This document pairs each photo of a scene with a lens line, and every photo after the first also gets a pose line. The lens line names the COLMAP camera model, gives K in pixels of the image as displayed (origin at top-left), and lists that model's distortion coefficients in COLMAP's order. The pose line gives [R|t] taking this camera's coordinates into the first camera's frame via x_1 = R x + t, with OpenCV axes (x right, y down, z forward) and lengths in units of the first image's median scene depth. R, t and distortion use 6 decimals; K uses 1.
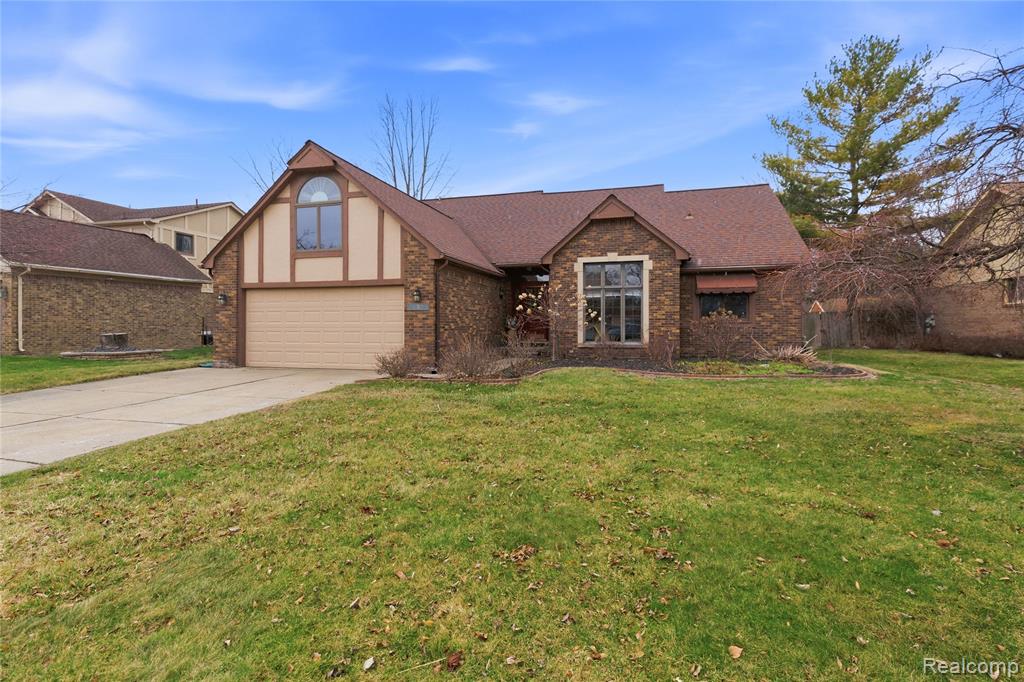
lens RADIAL K [[486.4, 0, 512.4], [0, 486.4, 323.7], [0, 0, 1]] dist [0.007340, 0.000086]
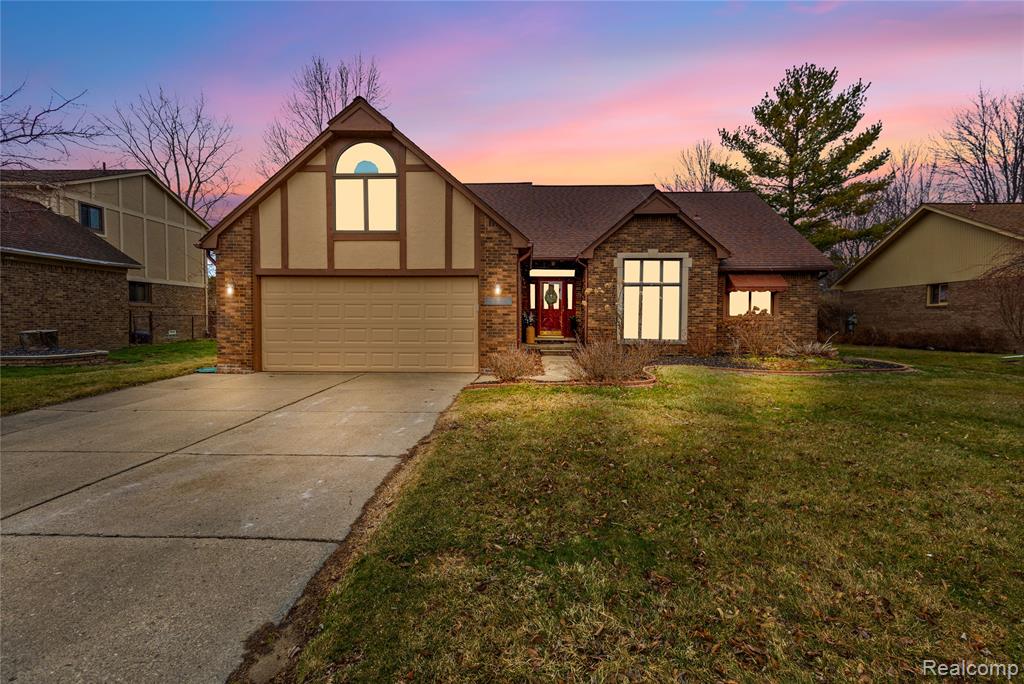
lens RADIAL K [[473.8, 0, 512.0], [0, 473.8, 342.0], [0, 0, 1]] dist [0.006348, -0.000445]
pose [[0.972036, -0.006434, 0.234744, -0.326742], [-0.004412, 0.998948, 0.045648, 0.000801], [-0.234791, -0.045407, 0.970985, 0.128736]]
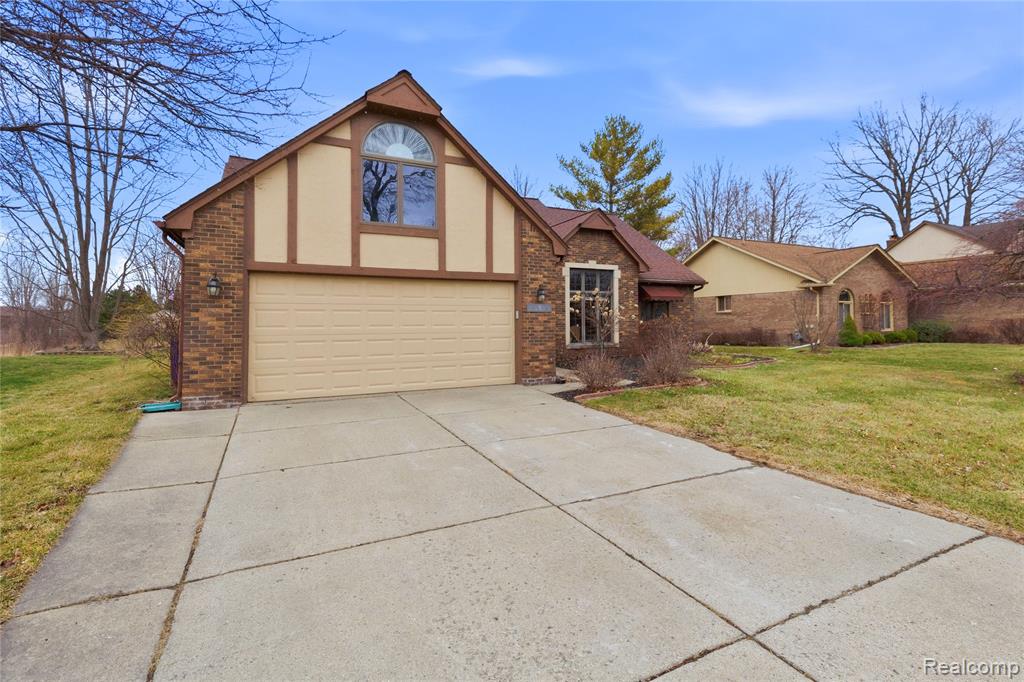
lens RADIAL K [[486.4, 0, 512.4], [0, 486.4, 323.7], [0, 0, 1]] dist [0.007340, 0.000086]
pose [[0.739309, -0.003390, 0.673357, -0.712609], [0.005666, 0.999983, -0.001187, -0.004887], [-0.673342, 0.004692, 0.739316, 0.342185]]
